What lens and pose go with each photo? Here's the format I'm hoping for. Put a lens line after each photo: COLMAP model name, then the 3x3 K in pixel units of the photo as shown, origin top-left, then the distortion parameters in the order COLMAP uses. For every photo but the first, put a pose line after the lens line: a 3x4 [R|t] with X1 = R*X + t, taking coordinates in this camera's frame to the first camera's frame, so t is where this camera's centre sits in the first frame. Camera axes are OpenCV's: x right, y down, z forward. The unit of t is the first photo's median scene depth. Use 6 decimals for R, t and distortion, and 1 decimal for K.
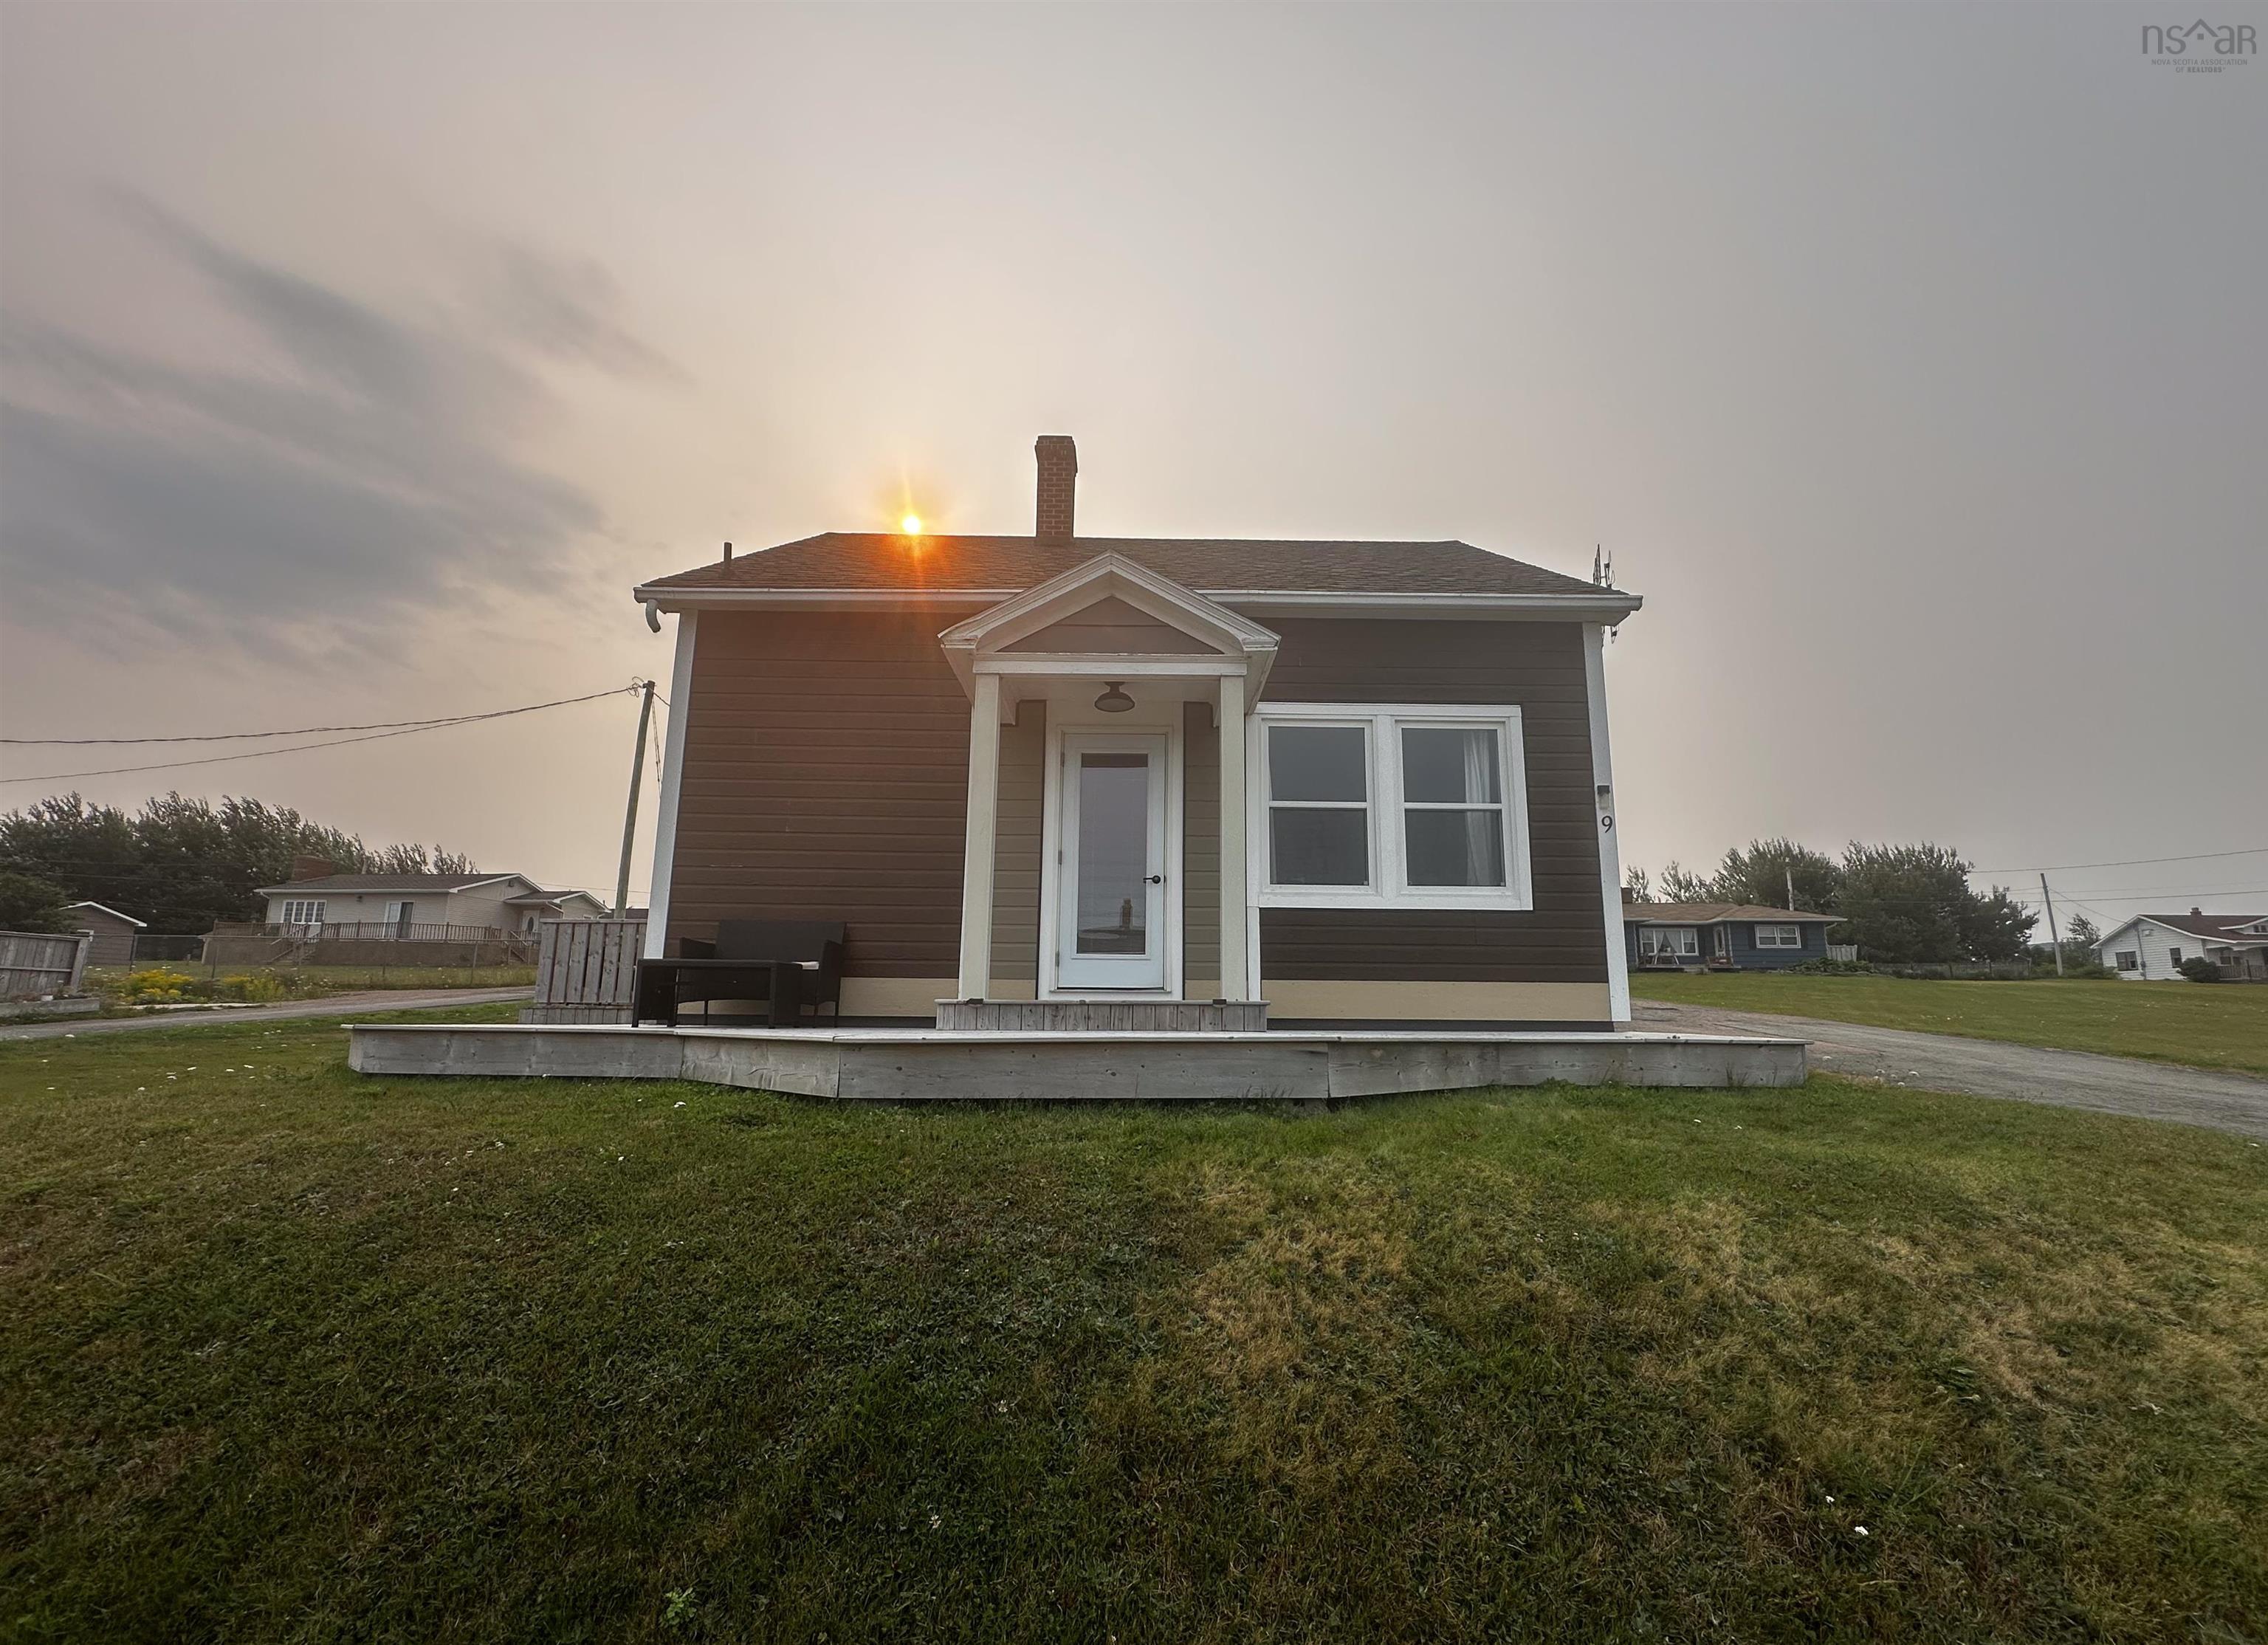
lens RADIAL K [[948.5, 0, 1135.5], [0, 948.5, 866.3], [0, 0, 1]] dist [0.000205, -0.000009]
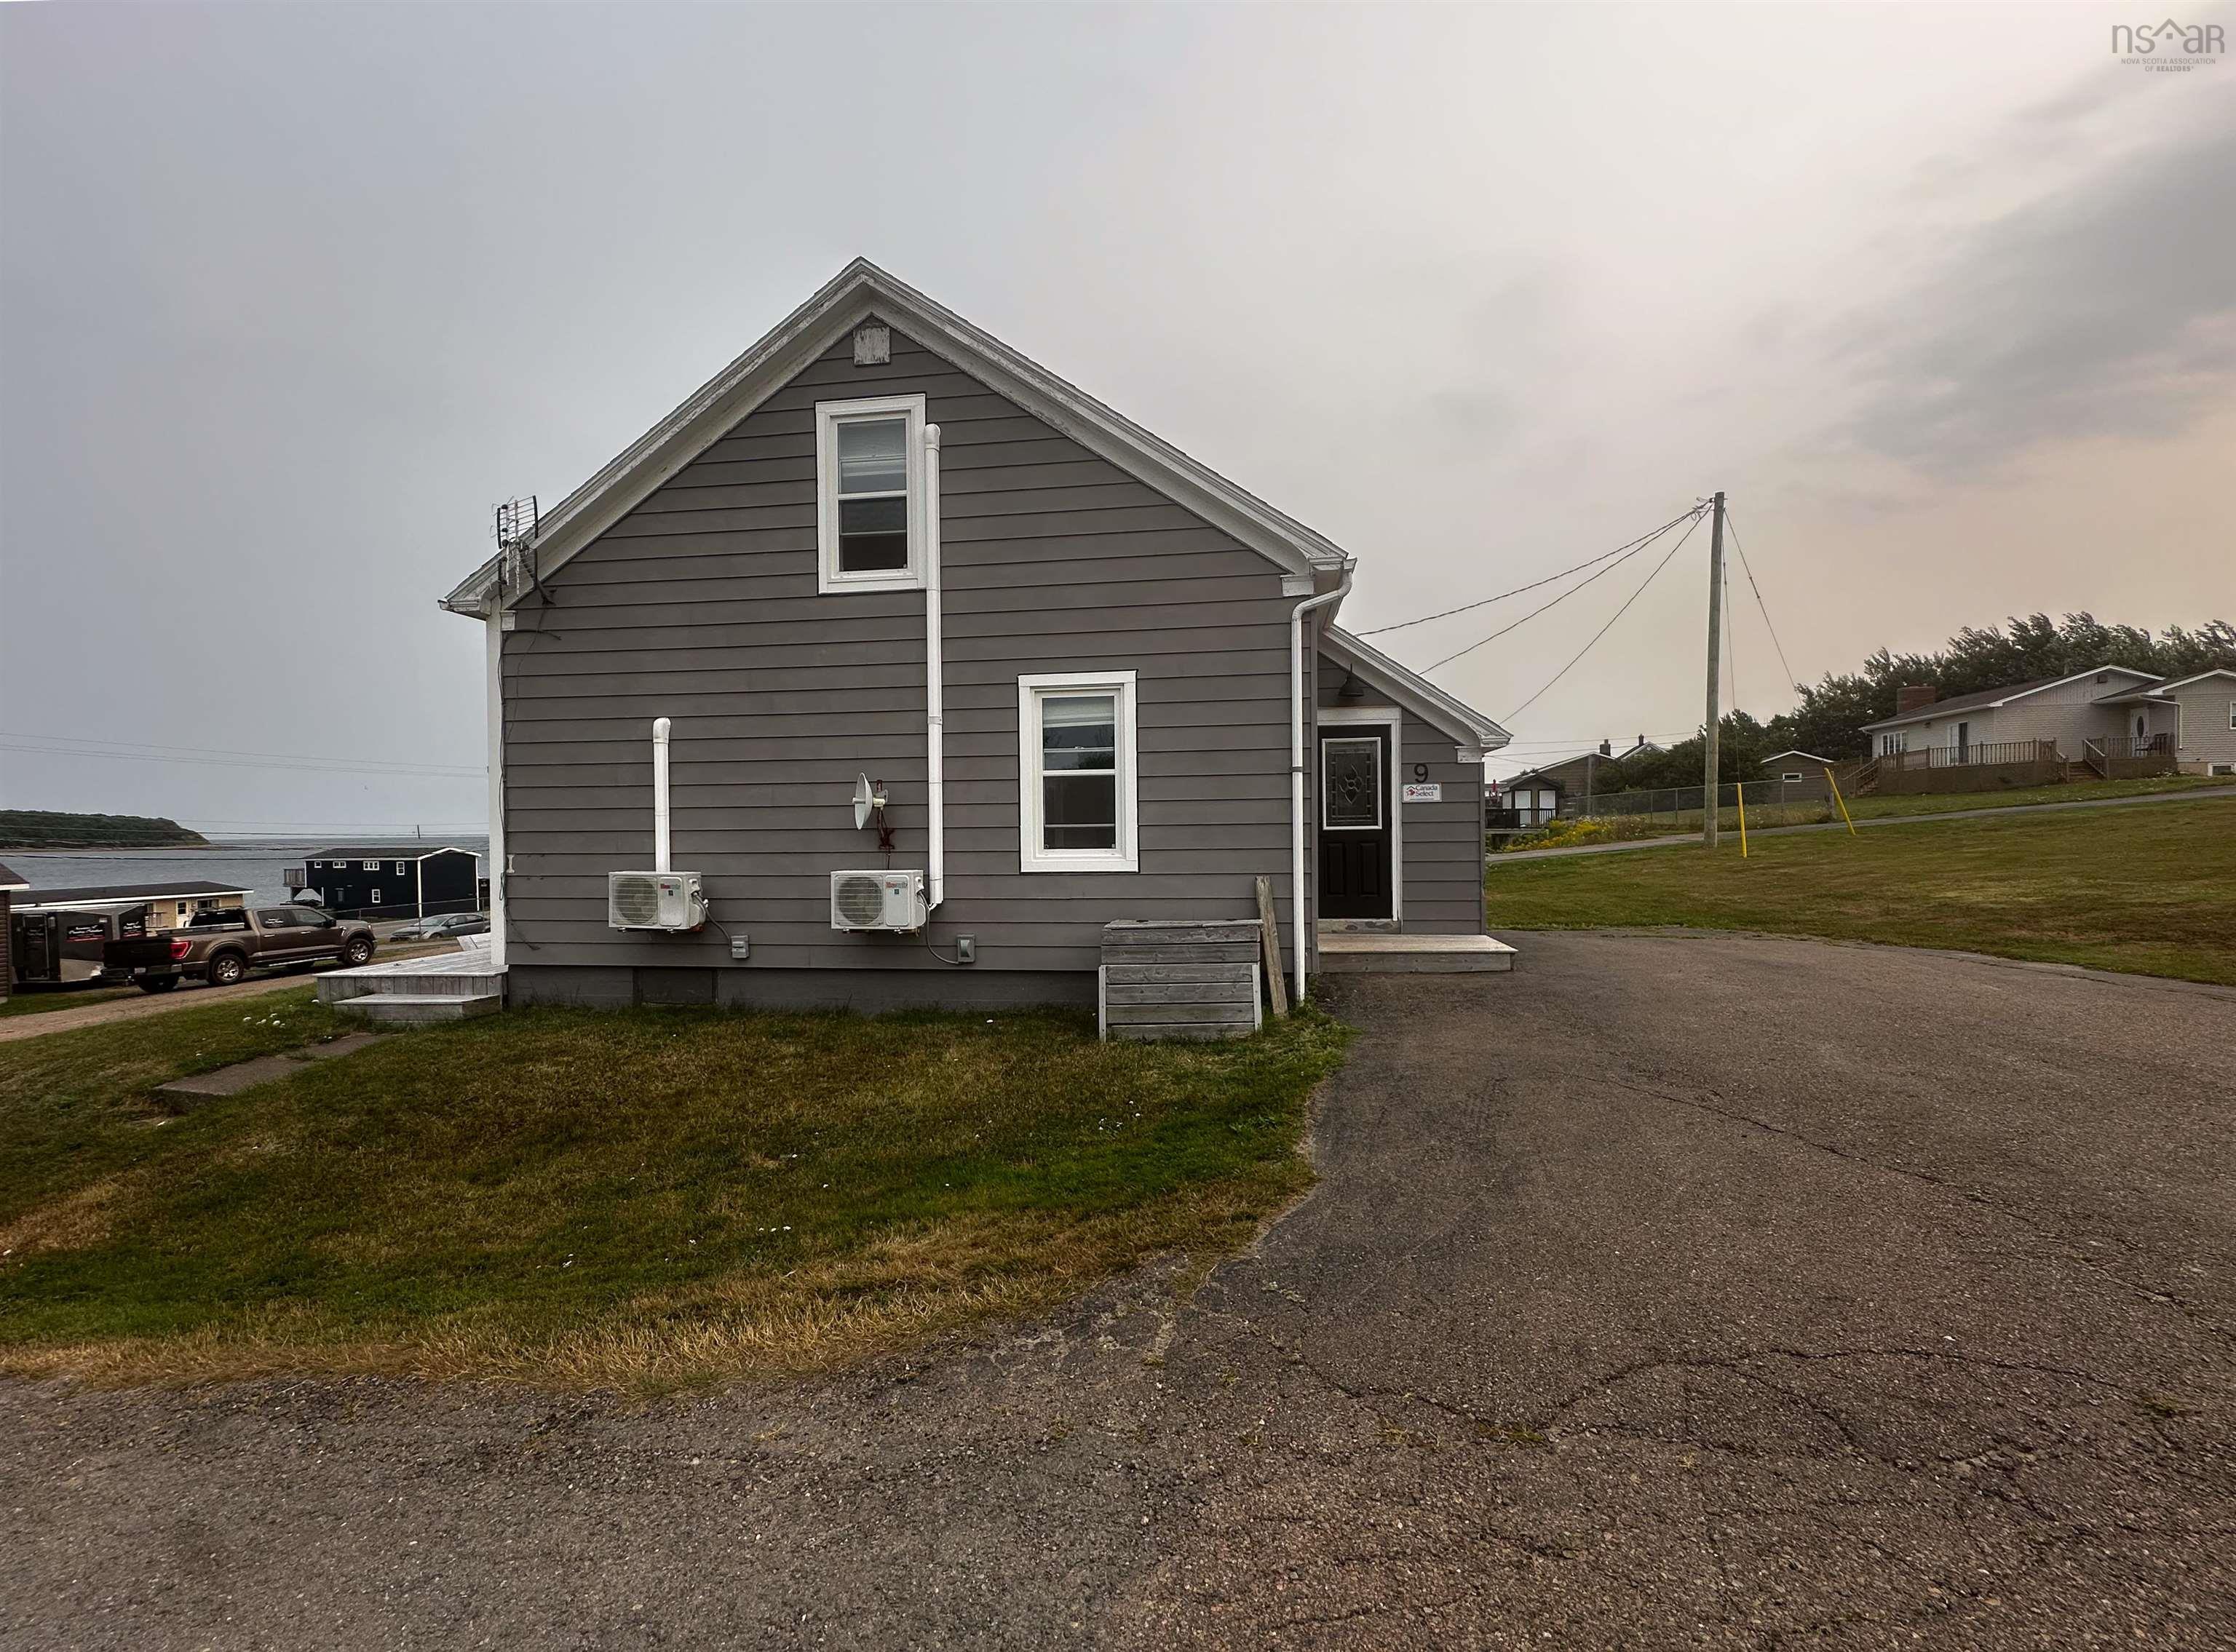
lens RADIAL K [[919.4, 0, 1127.3], [0, 919.4, 840.9], [0, 0, 1]] dist [-0.000925, -0.000232]
pose [[-0.144392, 0.004527, -0.989510, 1.508673], [0.174218, 0.984485, -0.020918, 0.166359], [0.974063, -0.175411, -0.142941, 1.897812]]
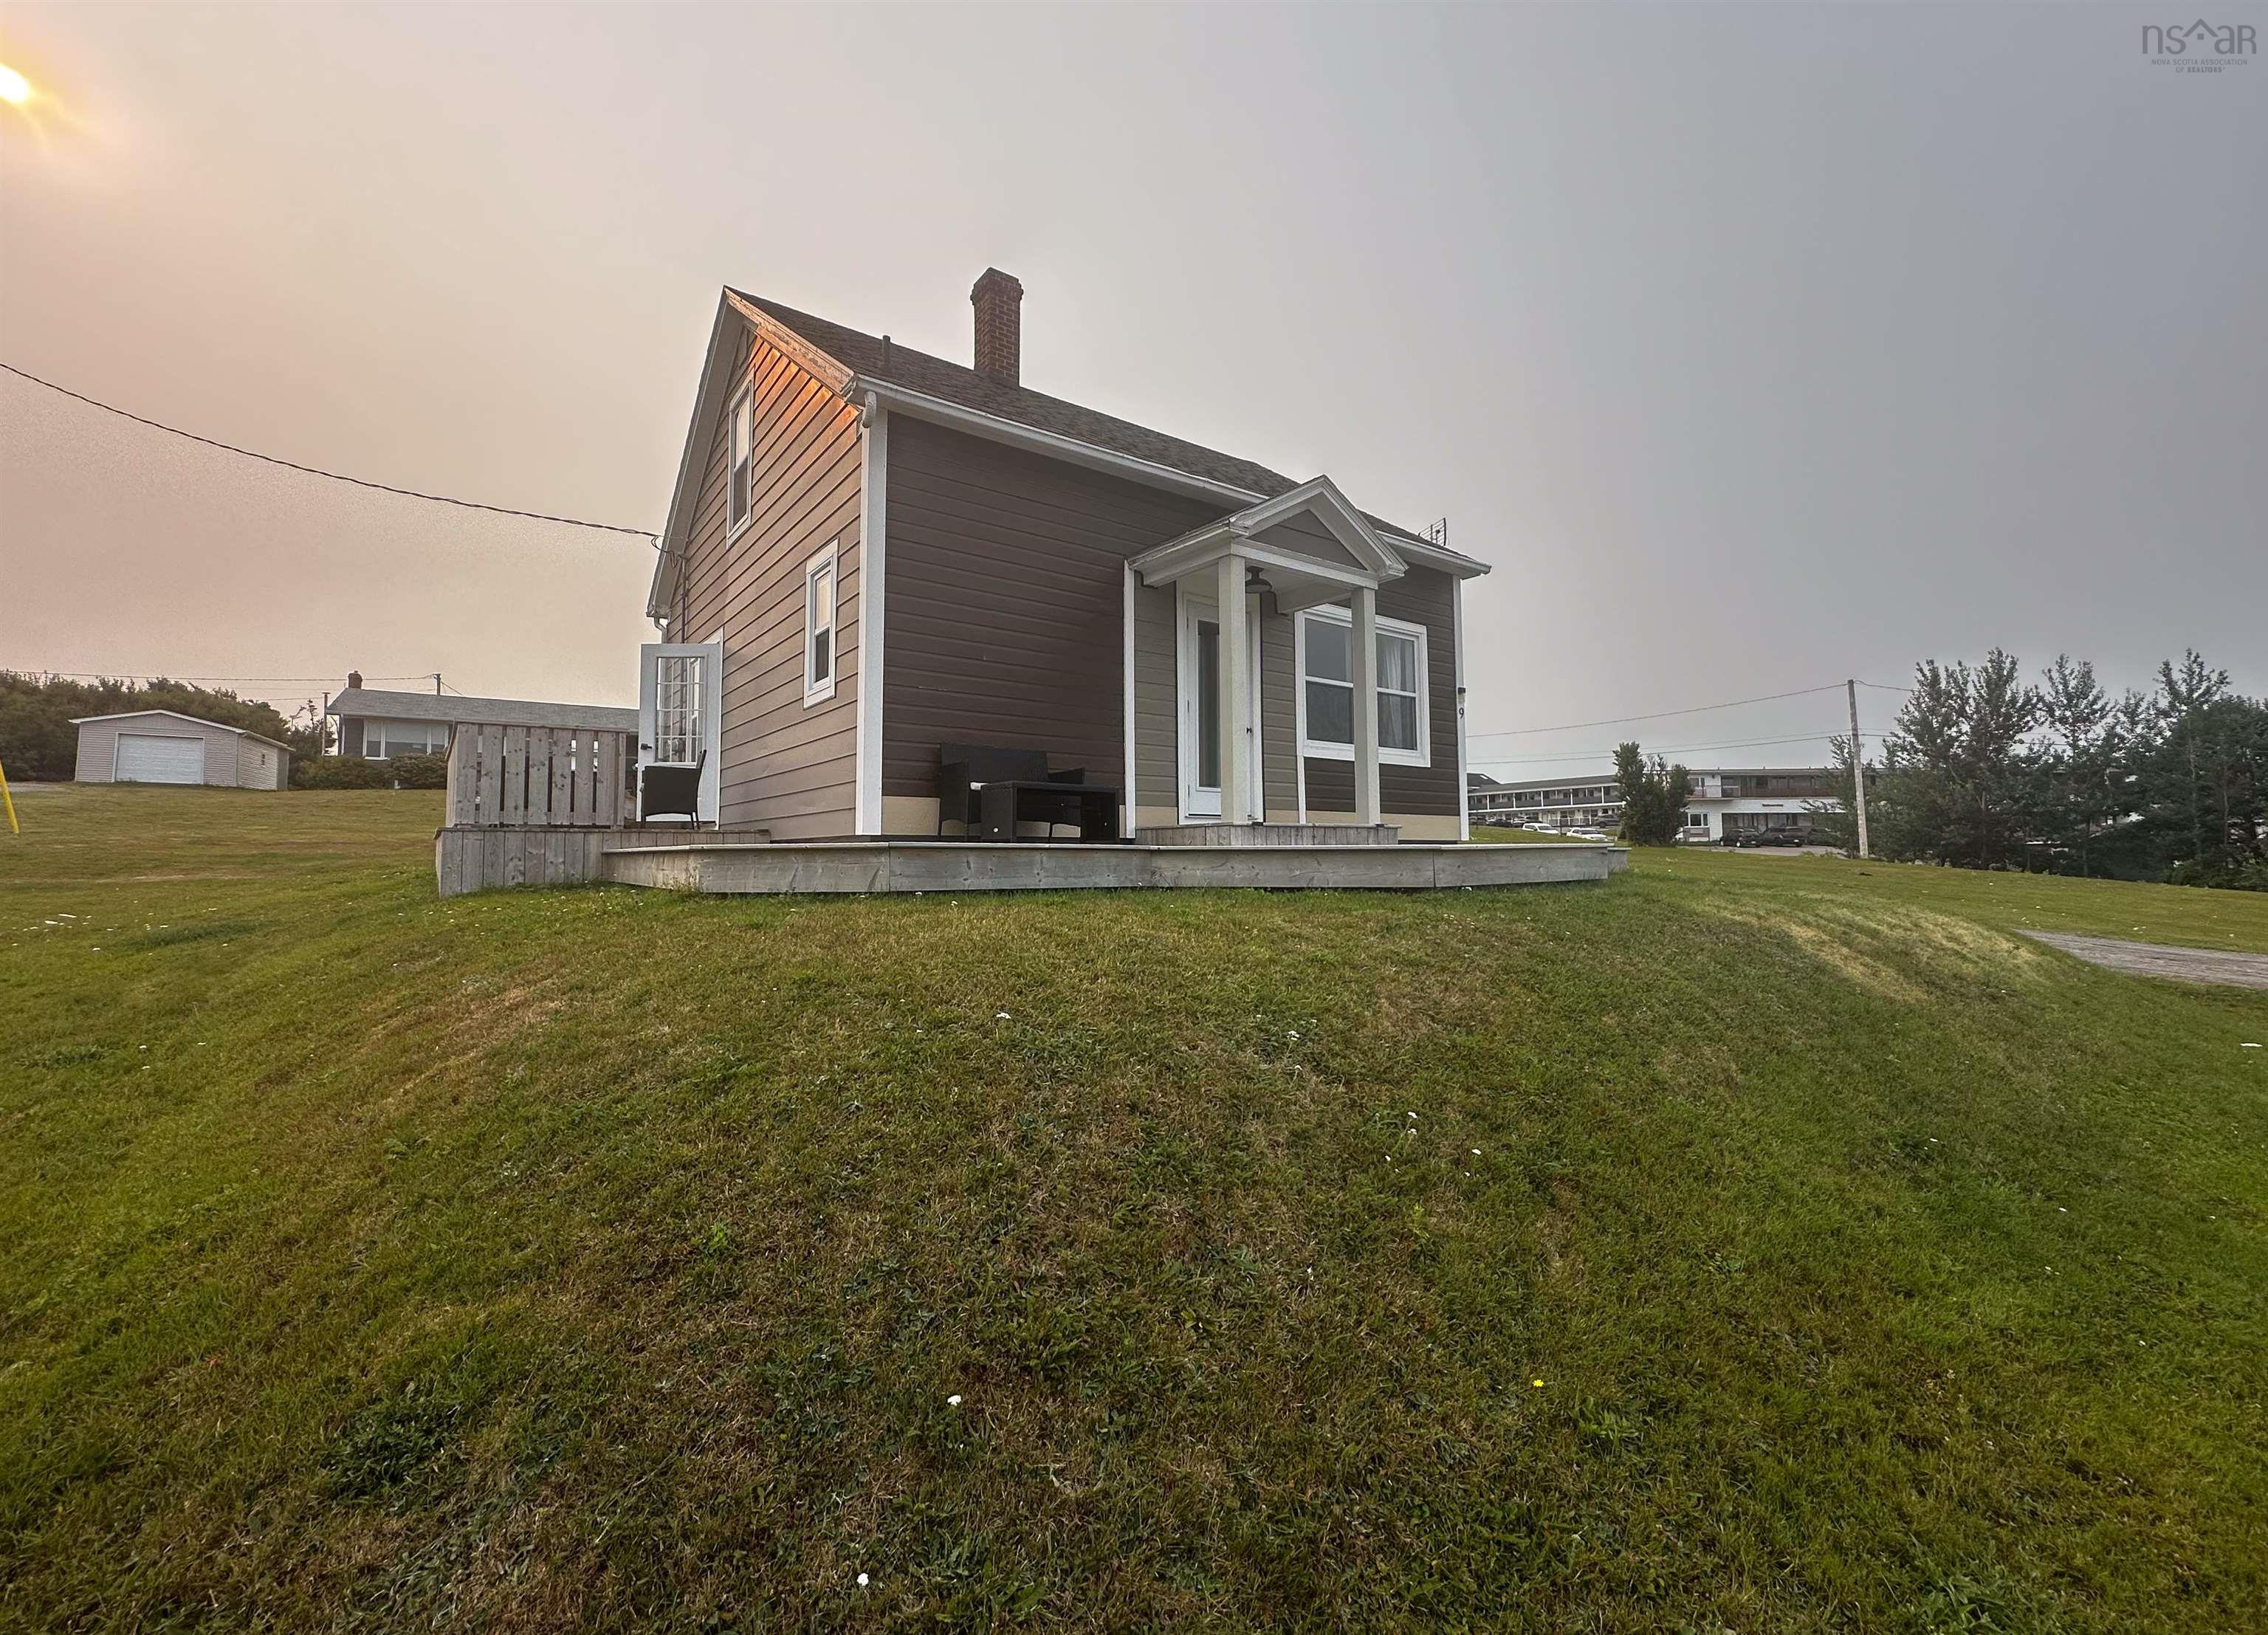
lens RADIAL K [[959.4, 0, 1132.6], [0, 959.4, 792.2], [0, 0, 1]] dist [-0.000294, -0.000020]
pose [[0.808744, 0.028079, 0.587490, -0.826004], [-0.084729, 0.994003, 0.069131, 0.019803], [-0.582025, -0.105687, 0.806273, 0.052820]]
